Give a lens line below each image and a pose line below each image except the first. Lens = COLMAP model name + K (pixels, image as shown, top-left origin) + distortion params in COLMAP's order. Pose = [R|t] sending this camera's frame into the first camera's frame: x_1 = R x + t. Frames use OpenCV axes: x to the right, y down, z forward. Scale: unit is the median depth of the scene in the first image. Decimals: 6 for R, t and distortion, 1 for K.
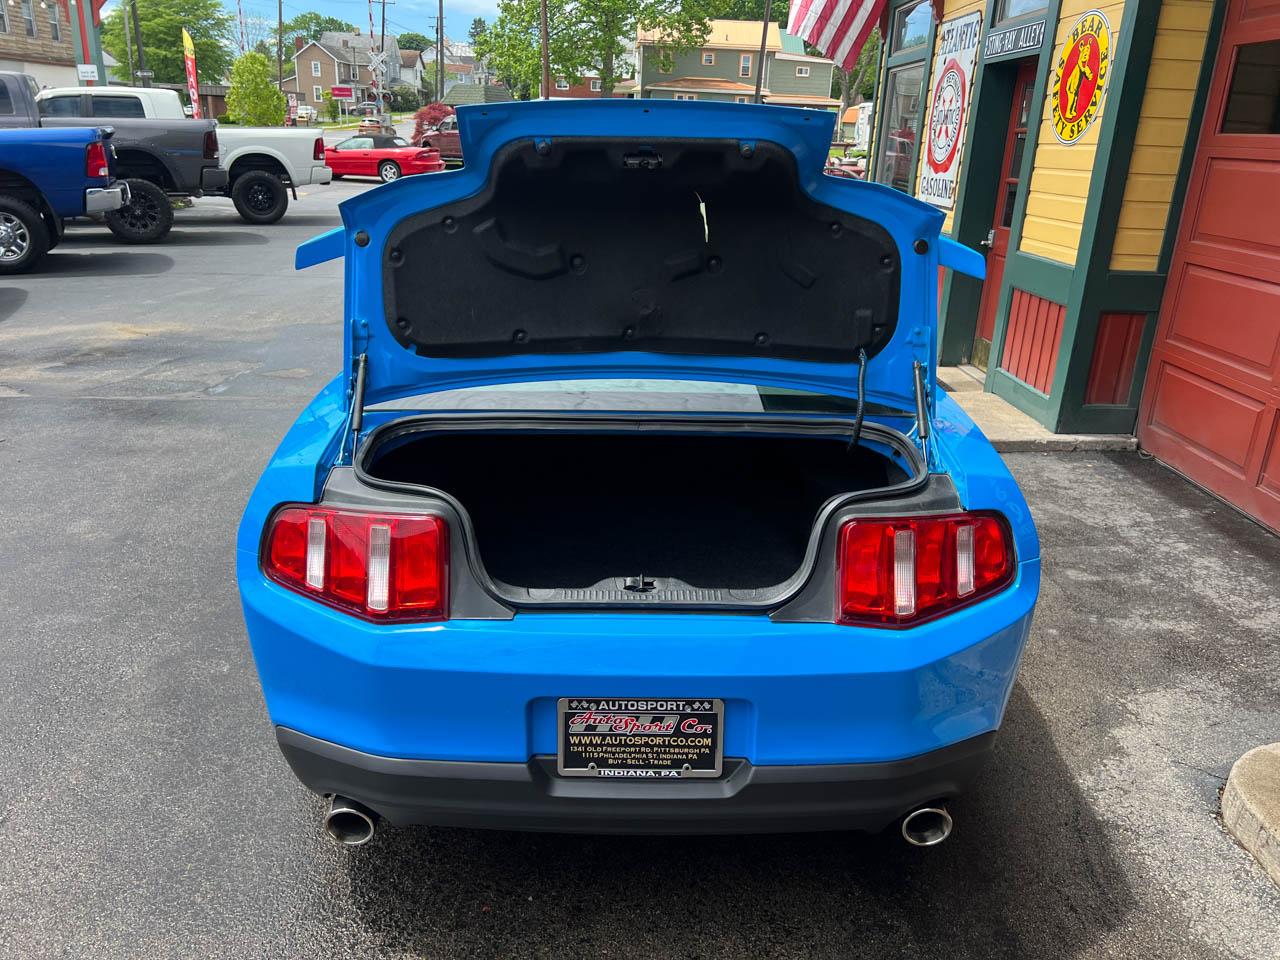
lens RADIAL K [[976.1, 0, 632.8], [0, 976.1, 477.0], [0, 0, 1]] dist [0.002828, -0.006552]
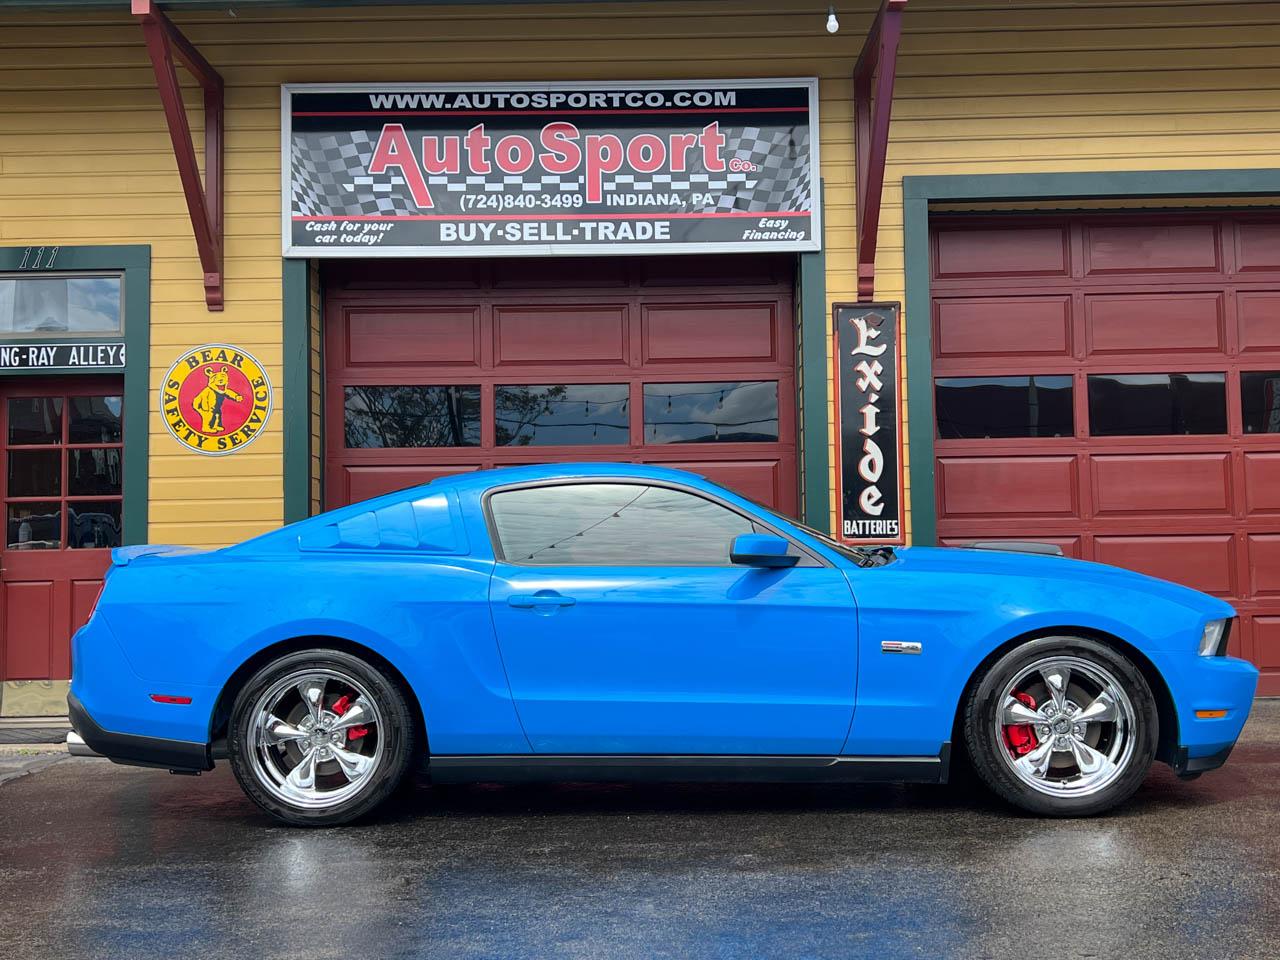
lens RADIAL K [[1370.6, 0, 646.5], [0, 1370.6, 481.8], [0, 0, 1]] dist [0.179011, -0.493682]
pose [[0.022490, 0.028784, 0.999333, -1.102727], [0.344224, 0.938244, -0.034771, -0.093758], [-0.938618, 0.344776, 0.011193, 0.546570]]
